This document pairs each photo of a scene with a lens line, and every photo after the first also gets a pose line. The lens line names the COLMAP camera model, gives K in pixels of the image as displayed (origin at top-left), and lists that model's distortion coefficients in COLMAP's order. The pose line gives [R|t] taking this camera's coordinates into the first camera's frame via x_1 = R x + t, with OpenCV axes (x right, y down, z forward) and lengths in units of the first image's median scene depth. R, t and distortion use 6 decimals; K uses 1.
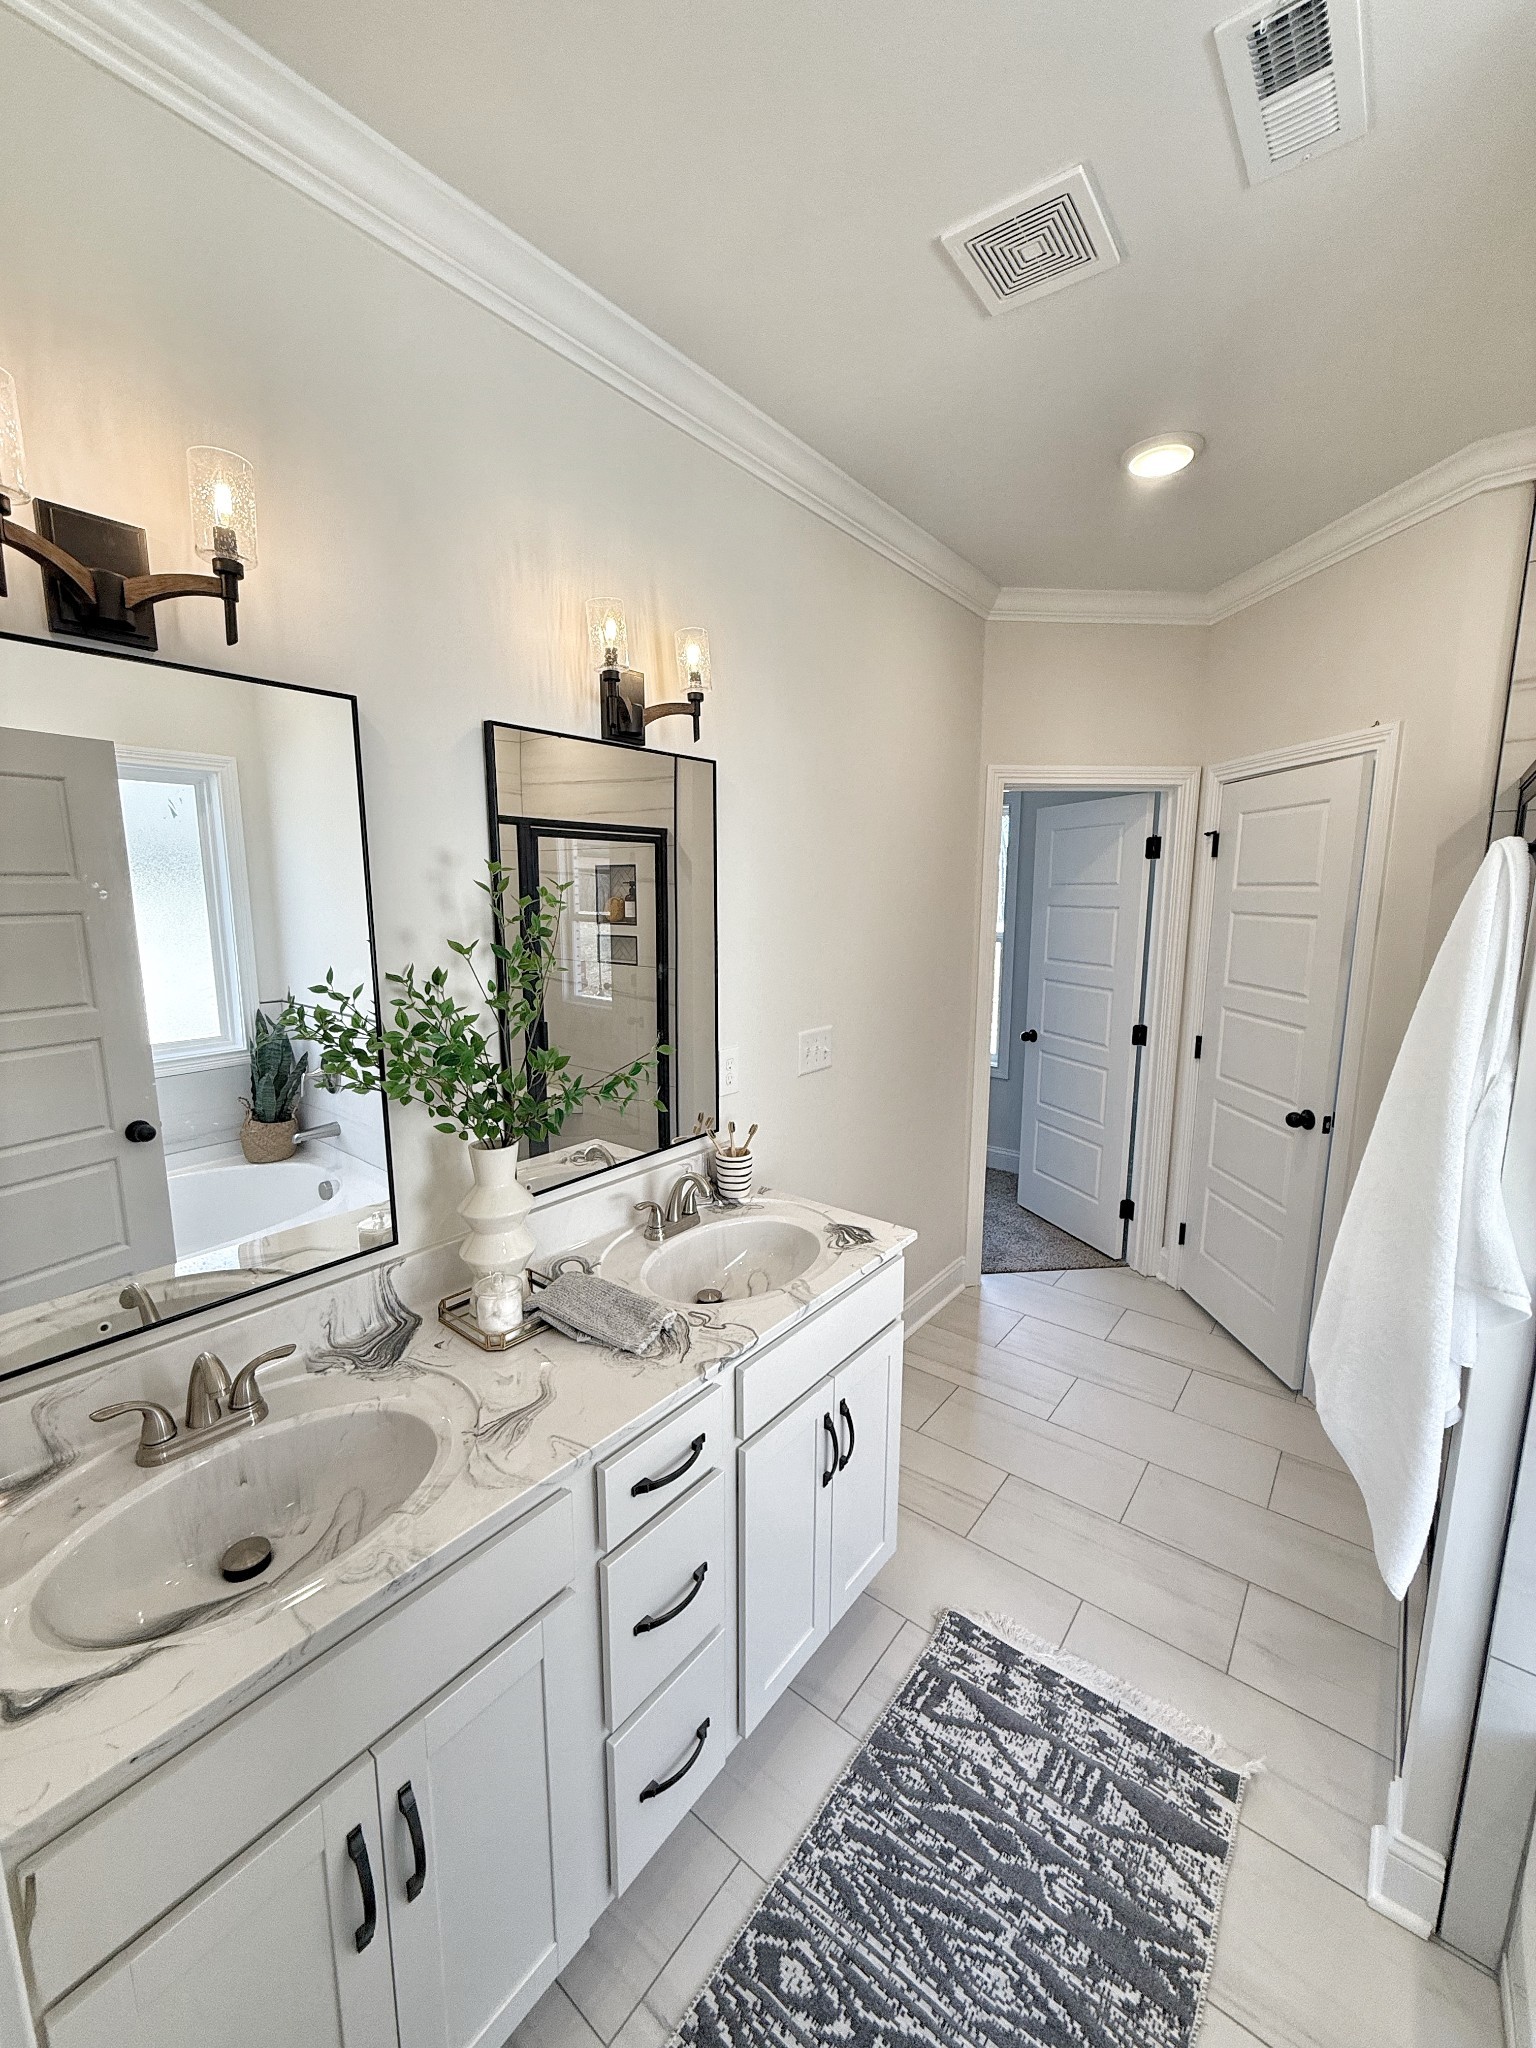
lens RADIAL K [[812.9, 0, 770.7], [0, 812.9, 1016.8], [0, 0, 1]] dist [-0.000273, 0.000520]
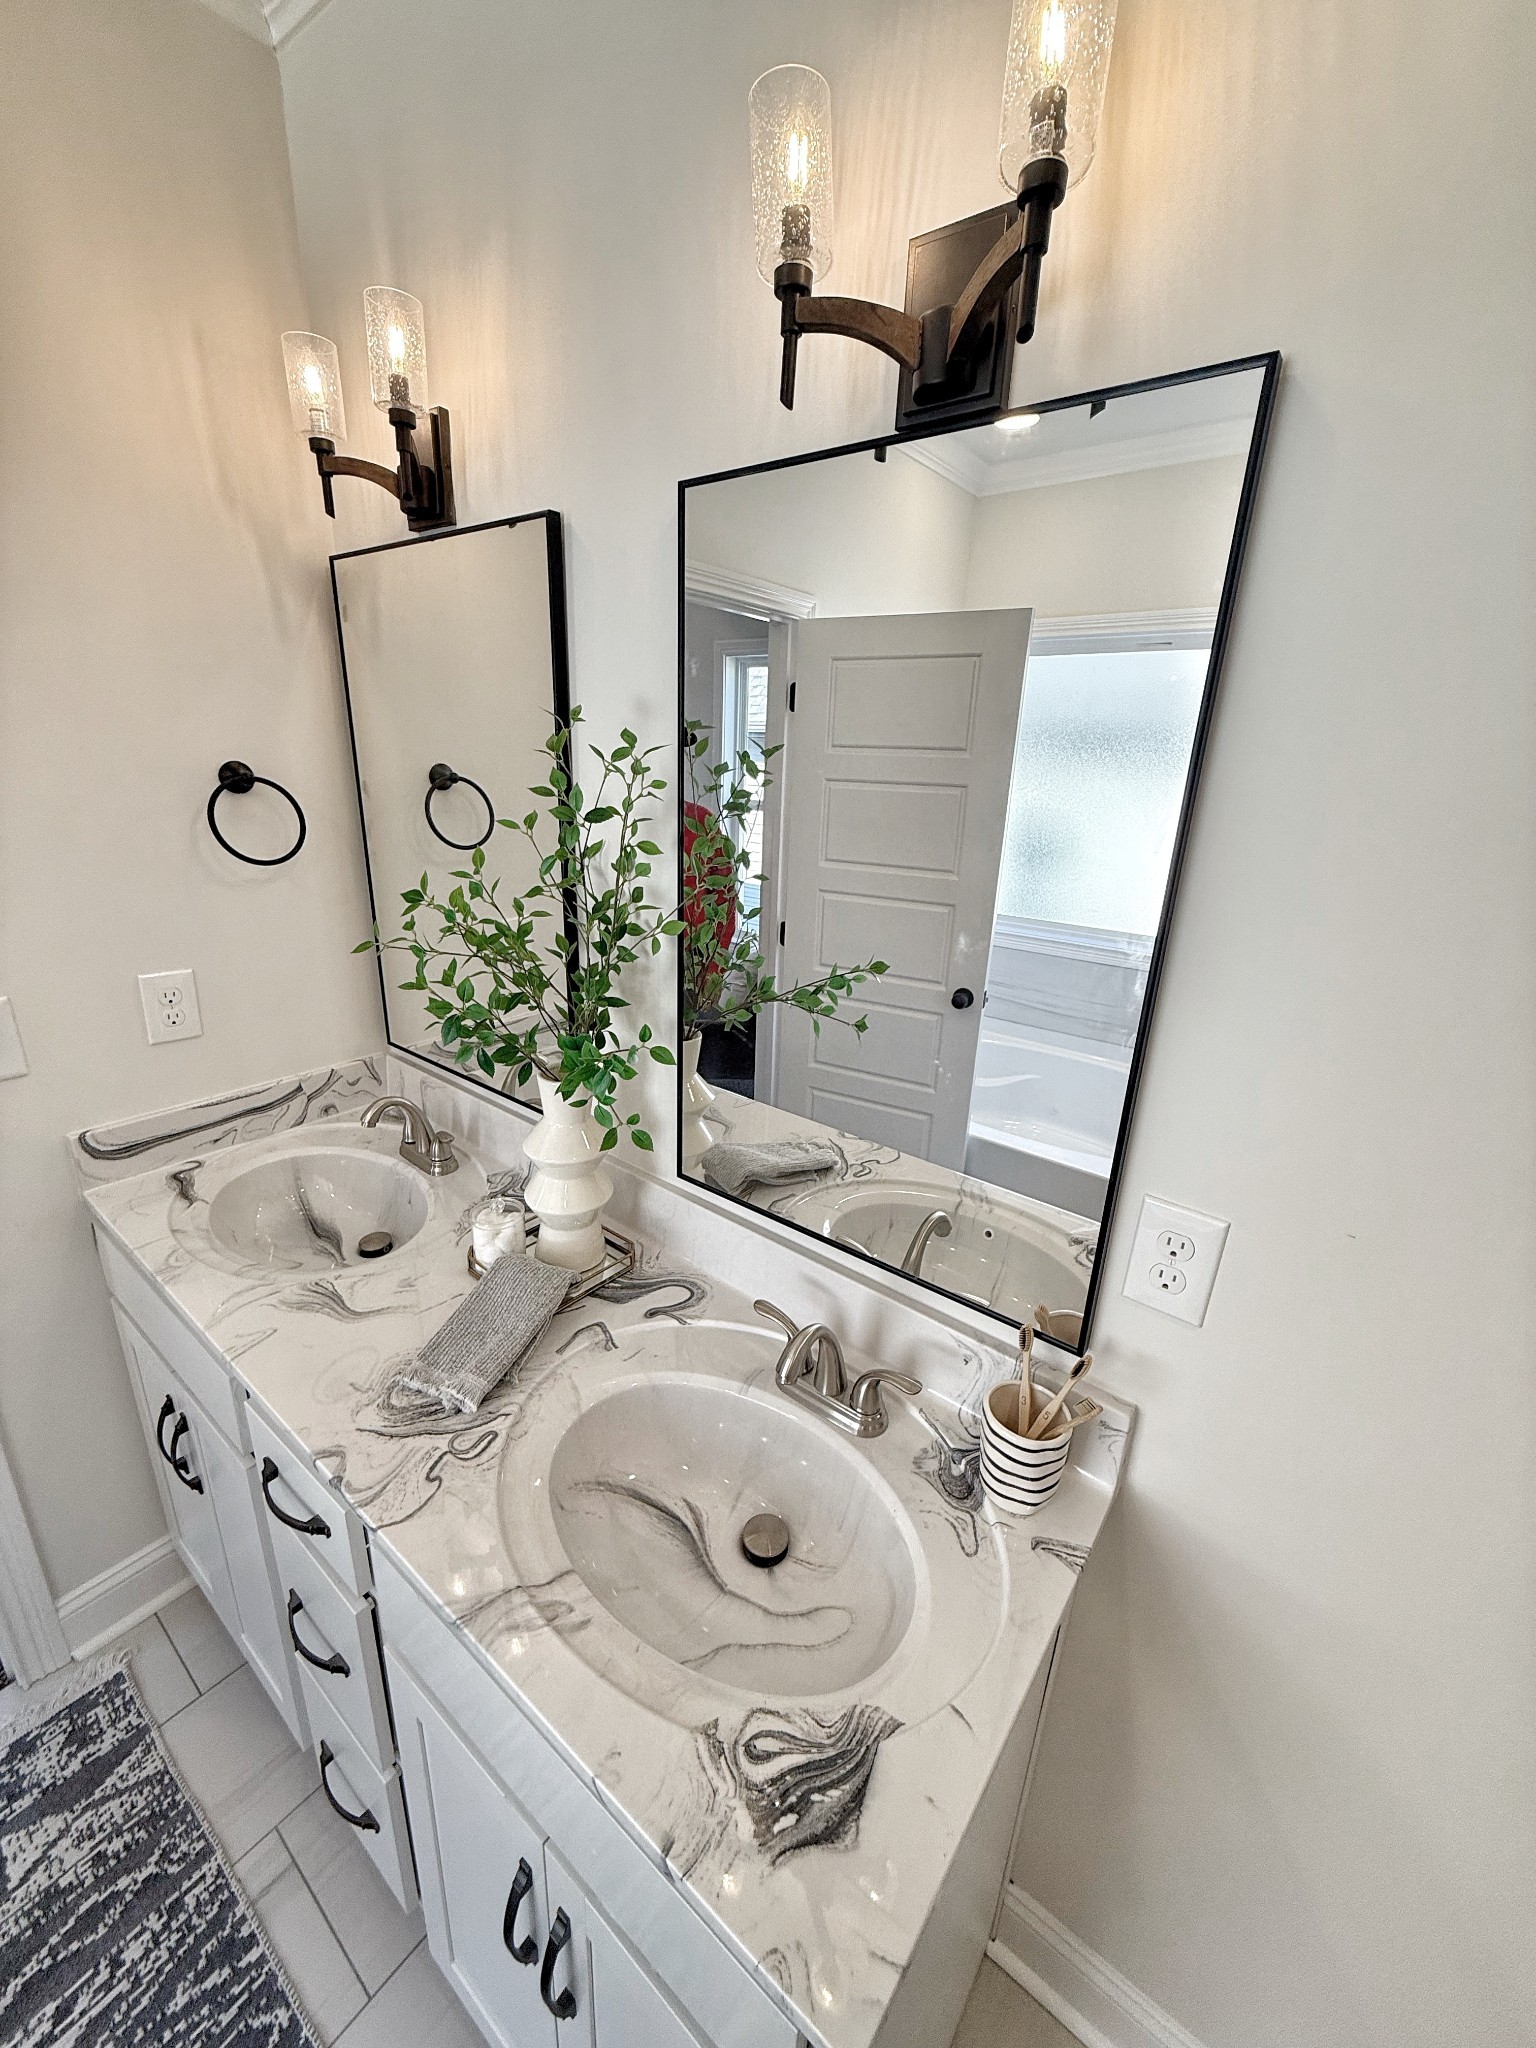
lens RADIAL K [[812.9, 0, 768.1], [0, 812.9, 1024.9], [0, 0, 1]] dist [-0.000273, 0.000520]
pose [[0.010157, 0.318863, -0.947746, 0.431427], [-0.198188, 0.929635, 0.310645, -0.187820], [0.980111, 0.184677, 0.072637, 1.169520]]
